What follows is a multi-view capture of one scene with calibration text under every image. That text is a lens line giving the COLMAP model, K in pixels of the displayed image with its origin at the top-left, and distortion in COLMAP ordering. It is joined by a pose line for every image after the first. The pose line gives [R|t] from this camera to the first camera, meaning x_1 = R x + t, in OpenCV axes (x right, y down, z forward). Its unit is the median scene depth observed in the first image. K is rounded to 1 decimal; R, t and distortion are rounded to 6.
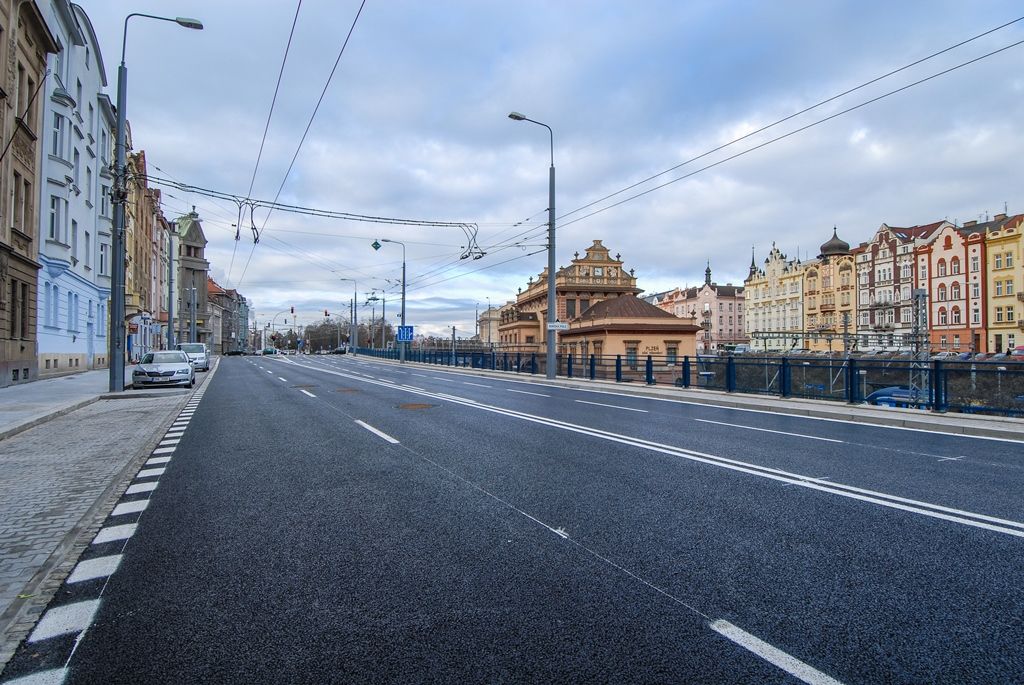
lens RADIAL K [[598.1, 0, 526.6], [0, 598.1, 341.5], [0, 0, 1]] dist [0.038032, -0.037052]
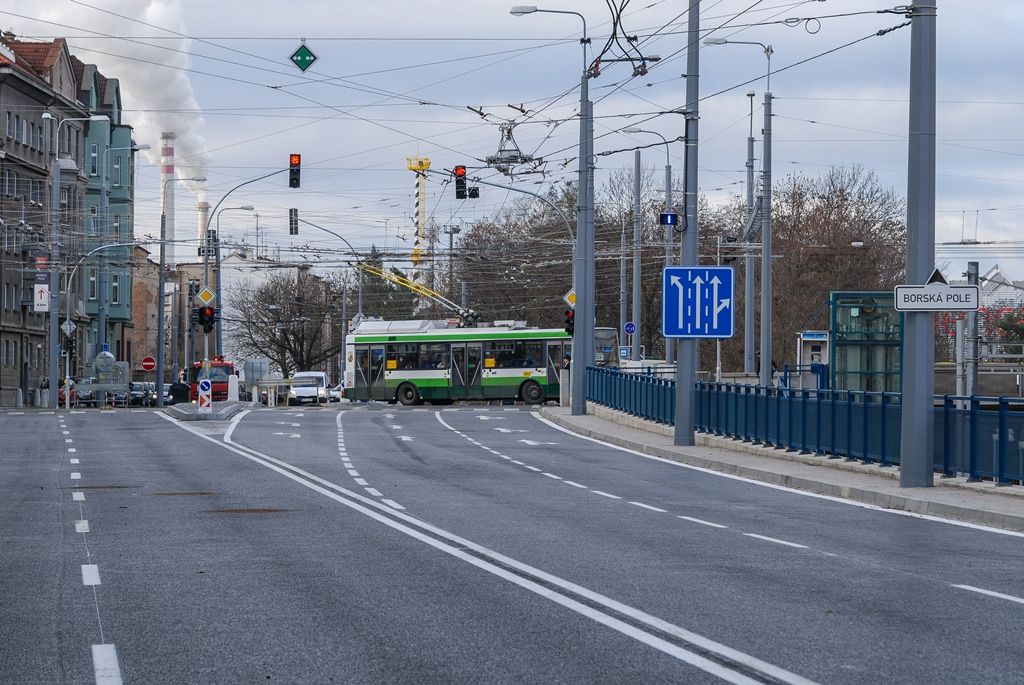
lens RADIAL K [[4286.9, 0, 511.2], [0, 4286.9, 342.3], [0, 0, 1]] dist [-0.007976, 0.000000]
pose [[0.935689, -0.003585, -0.352808, 0.125760], [0.006238, 0.999960, 0.006382, -0.004223], [0.352771, -0.008172, 0.935674, -0.209042]]
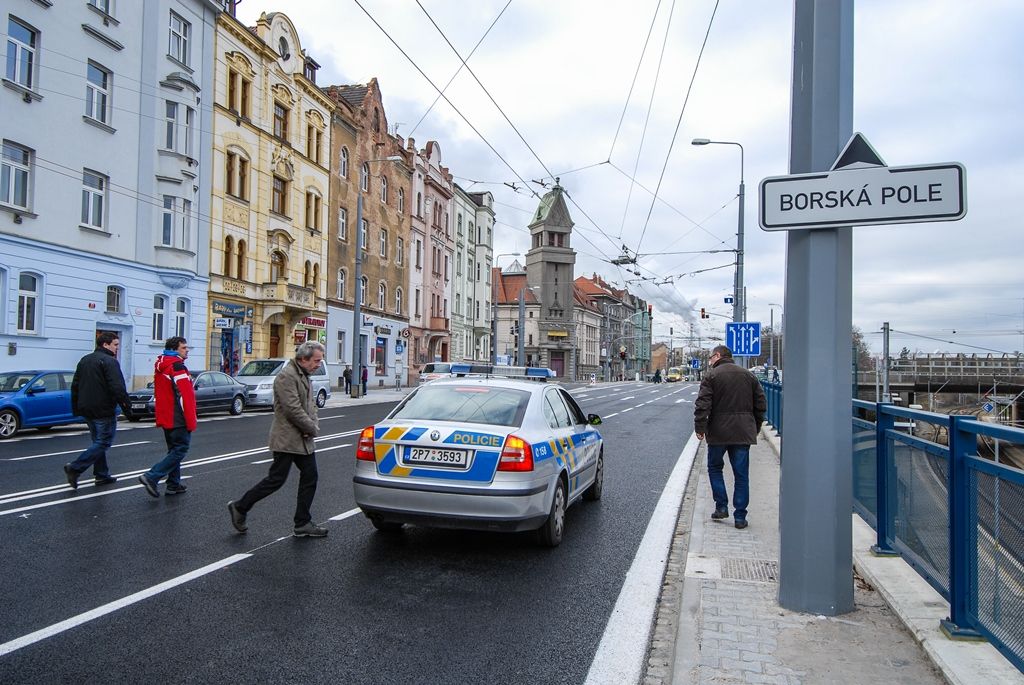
lens RADIAL K [[808.9, 0, 471.4], [0, 808.9, 348.8], [0, 0, 1]] dist [0.042207, -0.012858]
pose [[0.754145, -0.008827, -0.656649, 0.022066], [-0.002632, 0.999861, -0.016463, 0.002146], [0.656703, 0.014144, 0.754017, 0.180406]]
